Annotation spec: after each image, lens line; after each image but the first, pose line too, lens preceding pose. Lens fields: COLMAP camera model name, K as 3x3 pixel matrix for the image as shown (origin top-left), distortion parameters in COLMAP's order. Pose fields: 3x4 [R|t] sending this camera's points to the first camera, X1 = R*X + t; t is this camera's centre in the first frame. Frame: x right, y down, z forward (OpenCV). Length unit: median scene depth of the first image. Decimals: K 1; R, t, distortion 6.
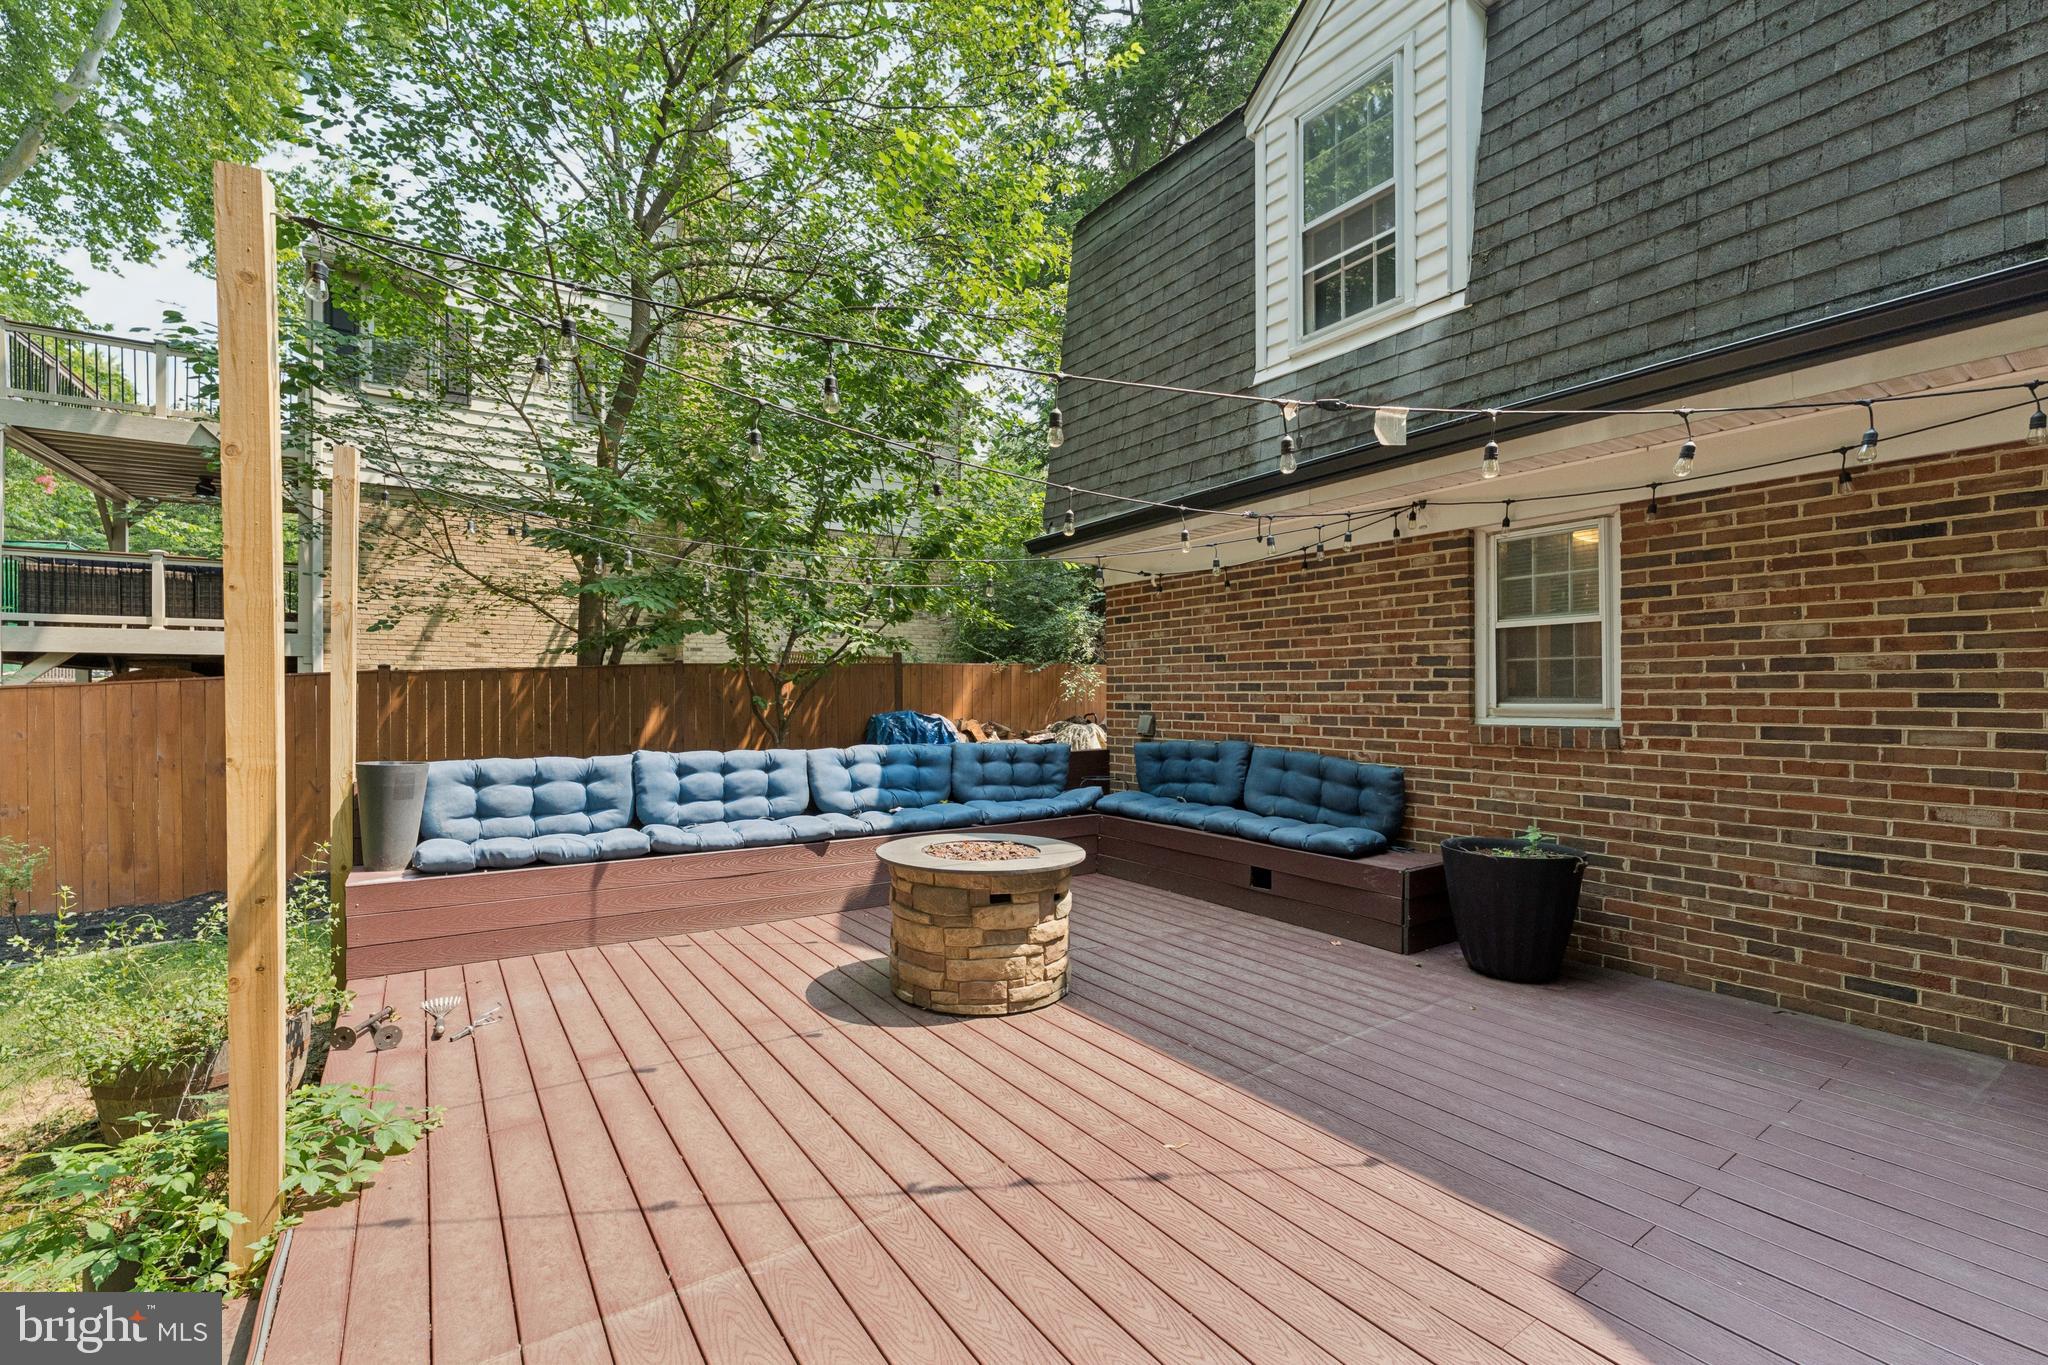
lens RADIAL K [[858.0, 0, 1012.3], [0, 858.0, 697.7], [0, 0, 1]] dist [-0.001996, -0.000248]
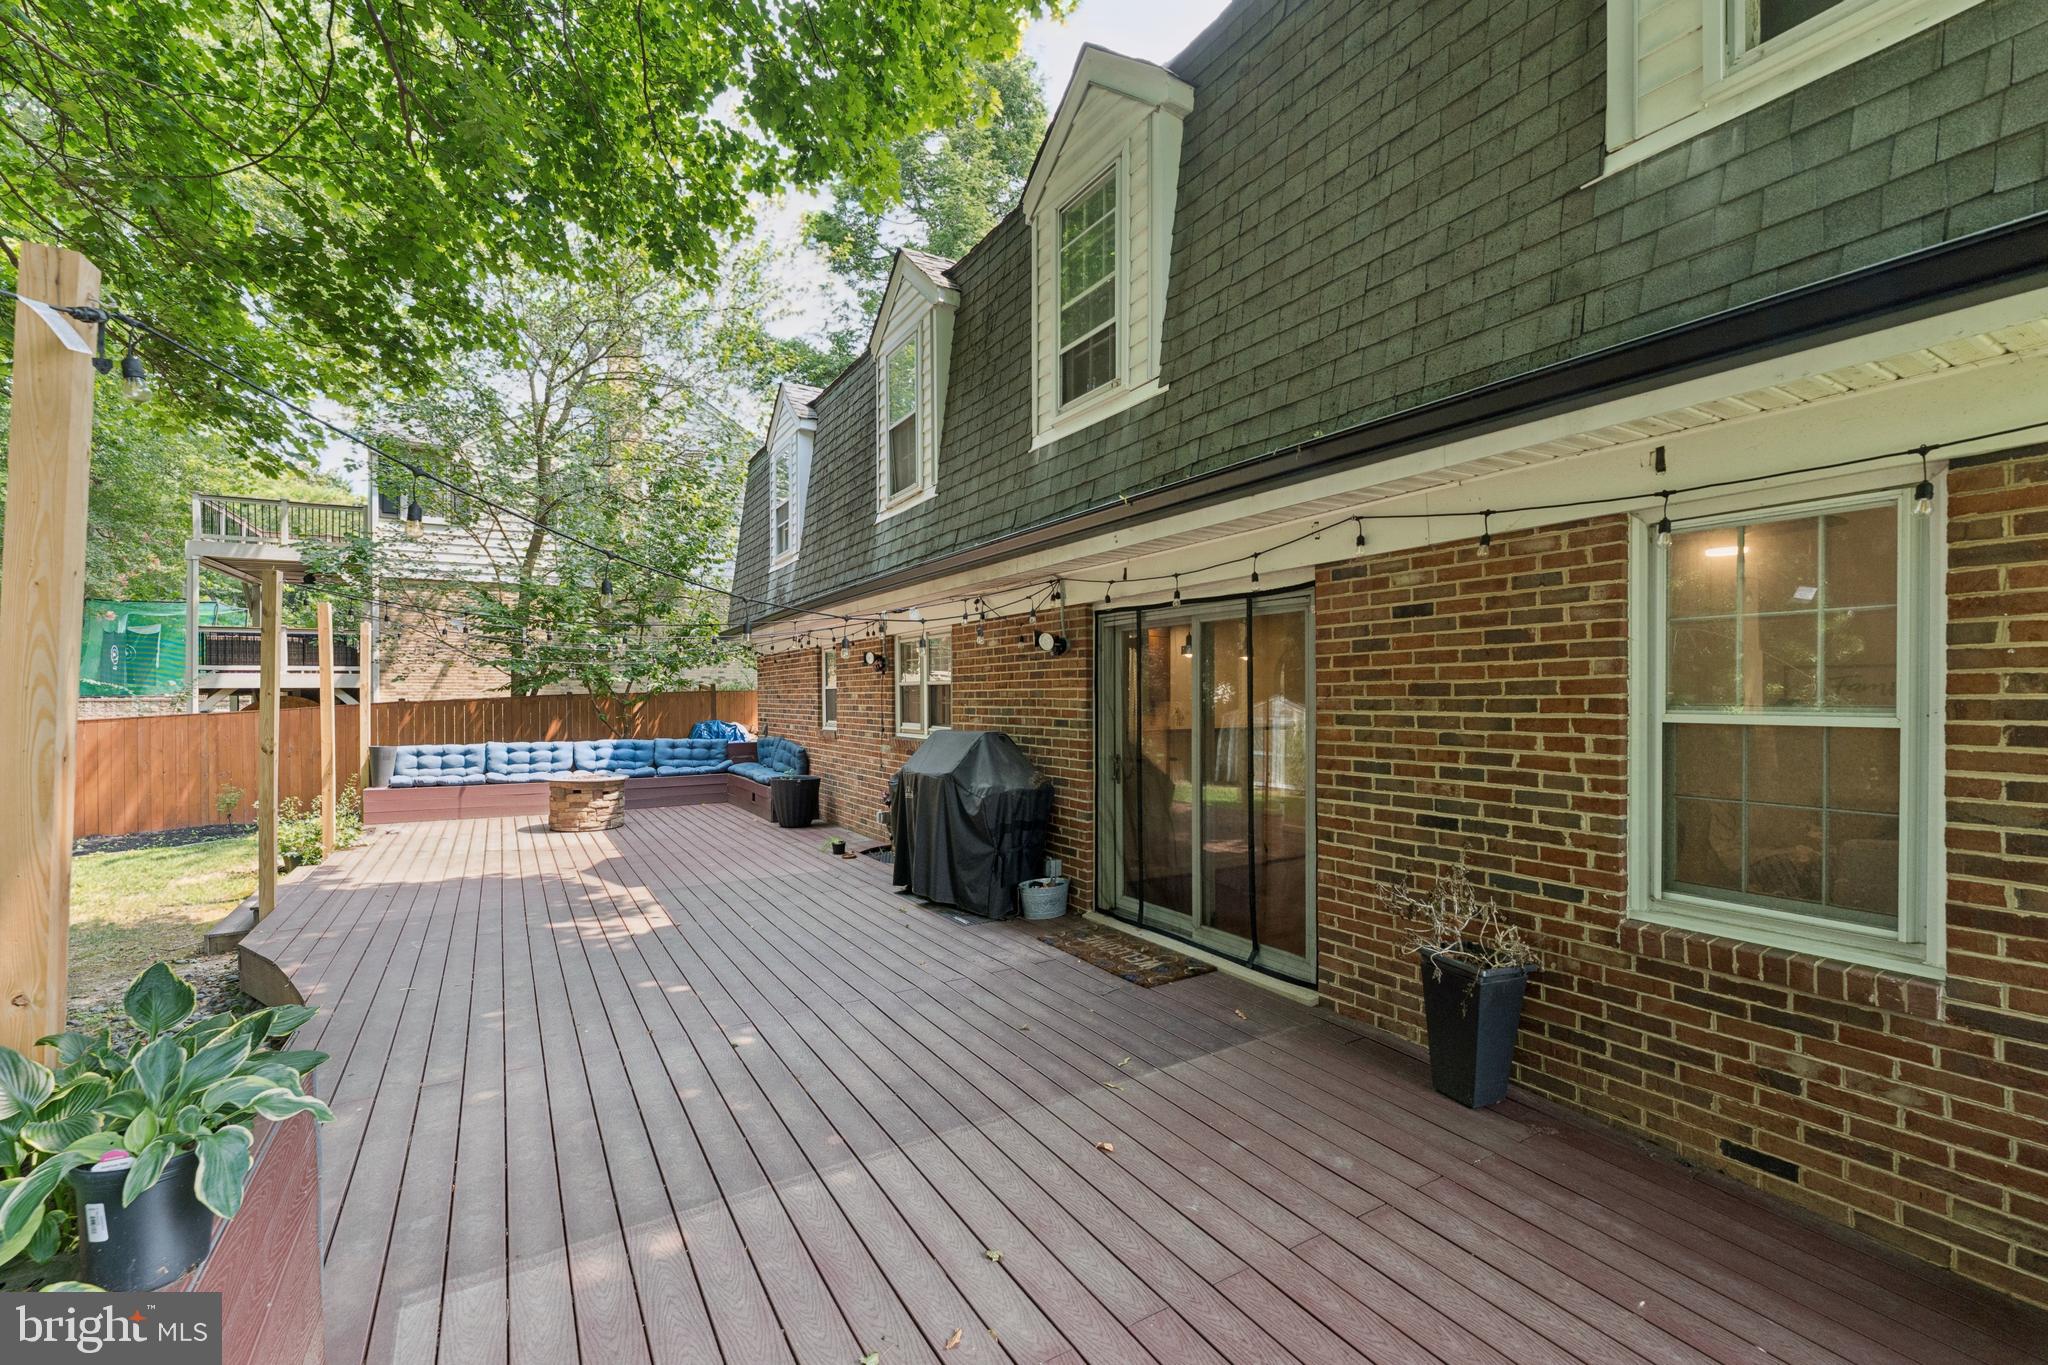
lens RADIAL K [[853.8, 0, 1015.6], [0, 853.8, 689.3], [0, 0, 1]] dist [-0.000485, 0.000093]
pose [[0.998151, -0.006085, -0.060481, 1.082995], [0.005451, 0.999929, -0.010634, -0.047267], [0.060542, 0.010285, 0.998113, -1.178980]]
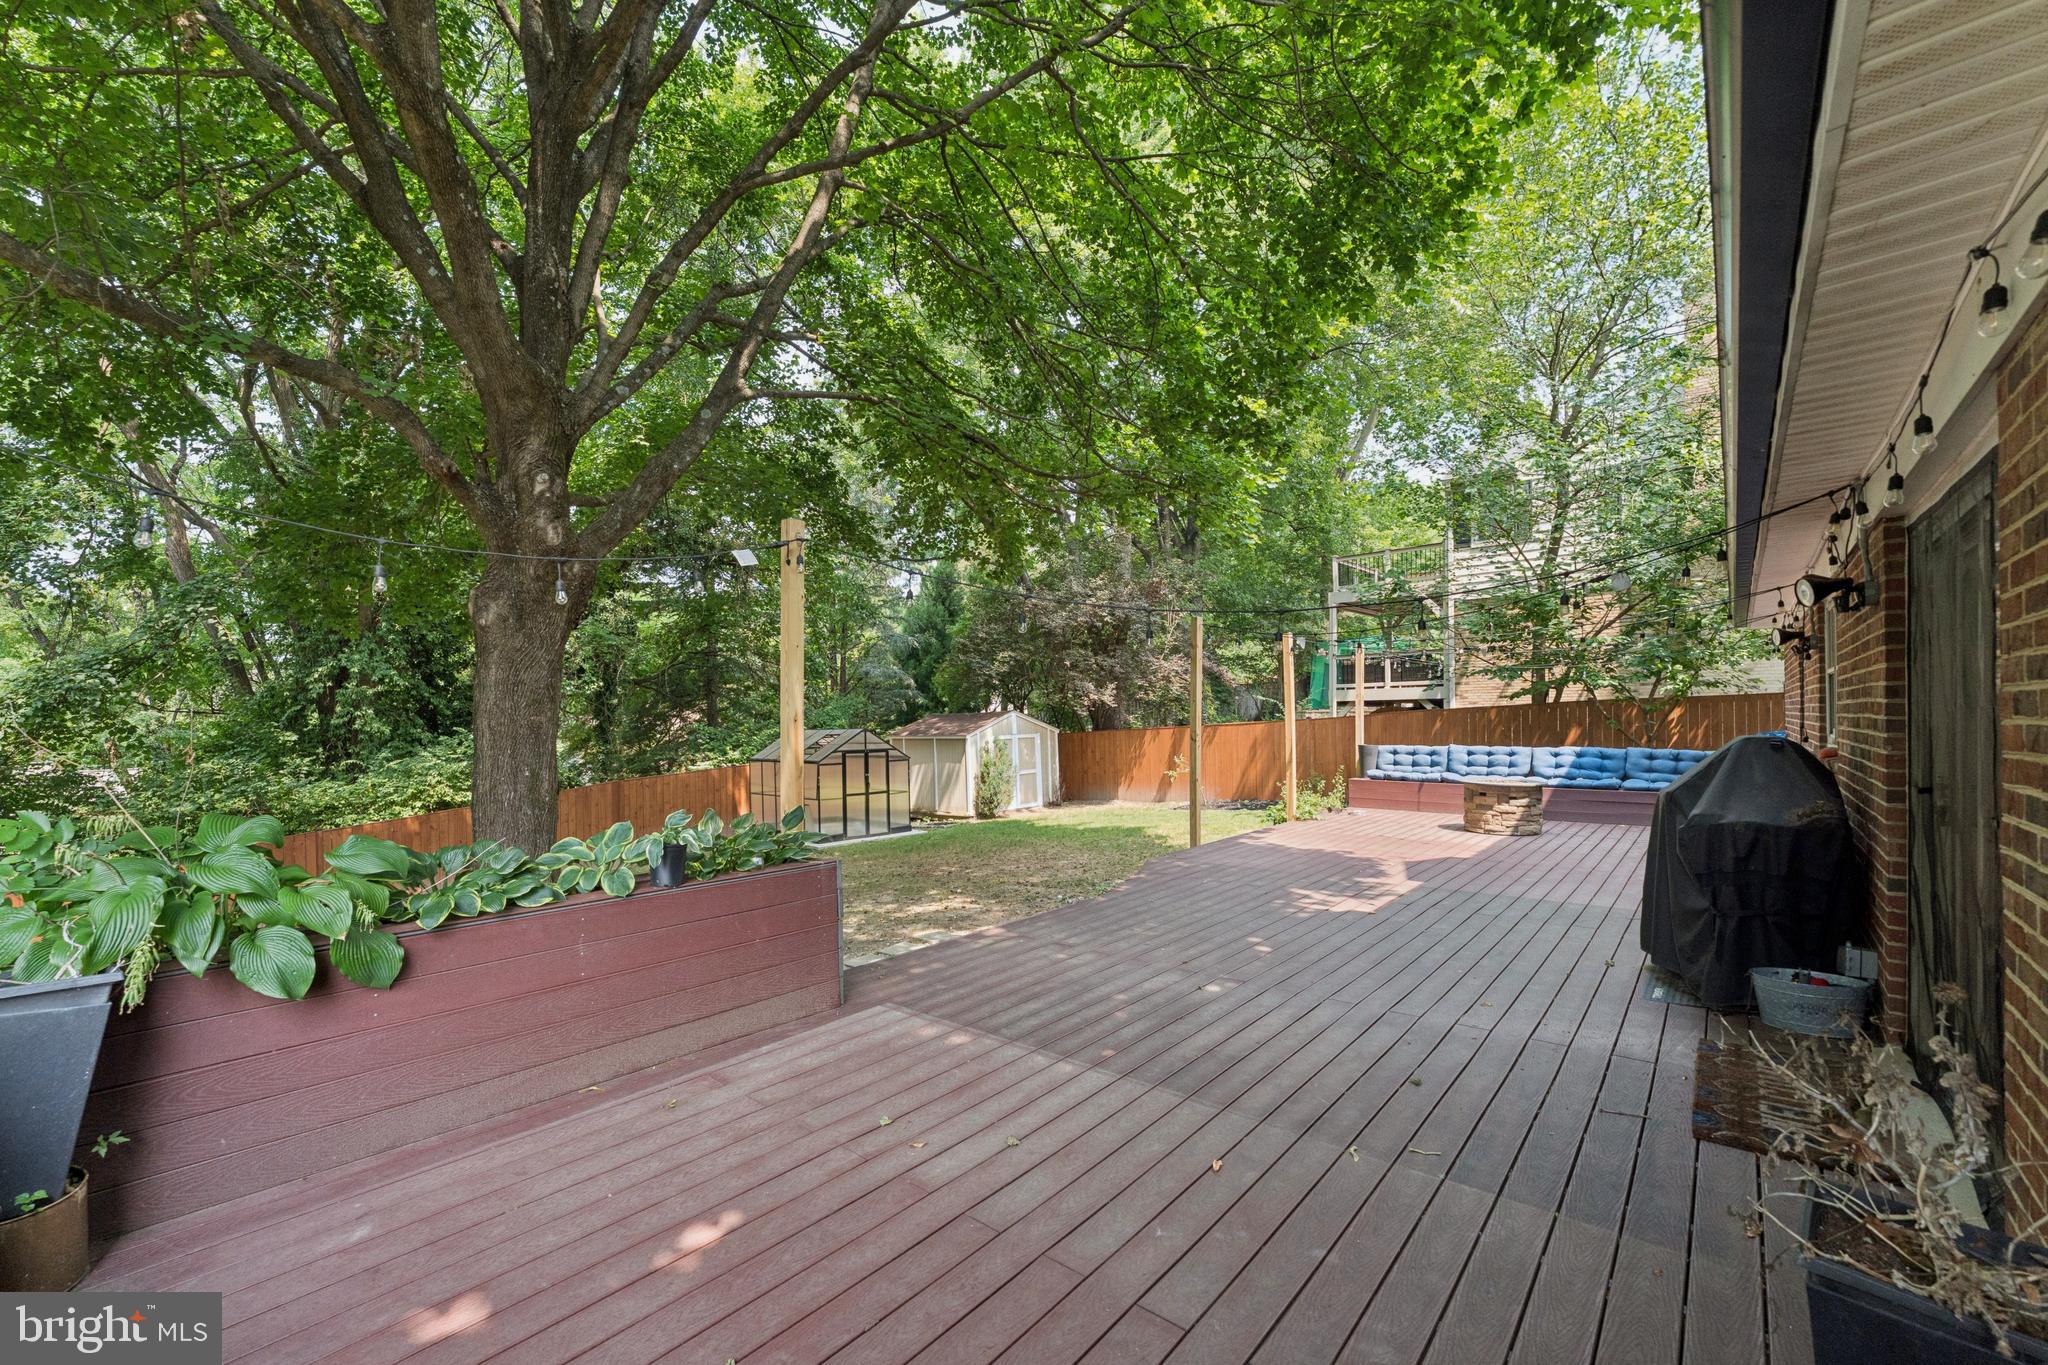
lens RADIAL K [[847.4, 0, 1006.2], [0, 847.4, 716.0], [0, 0, 1]] dist [-0.002721, -0.000169]
pose [[0.249738, -0.007308, -0.968286, 1.576959], [0.009621, 0.999941, -0.005065, -0.021428], [0.968266, -0.008051, 0.249793, -0.856851]]
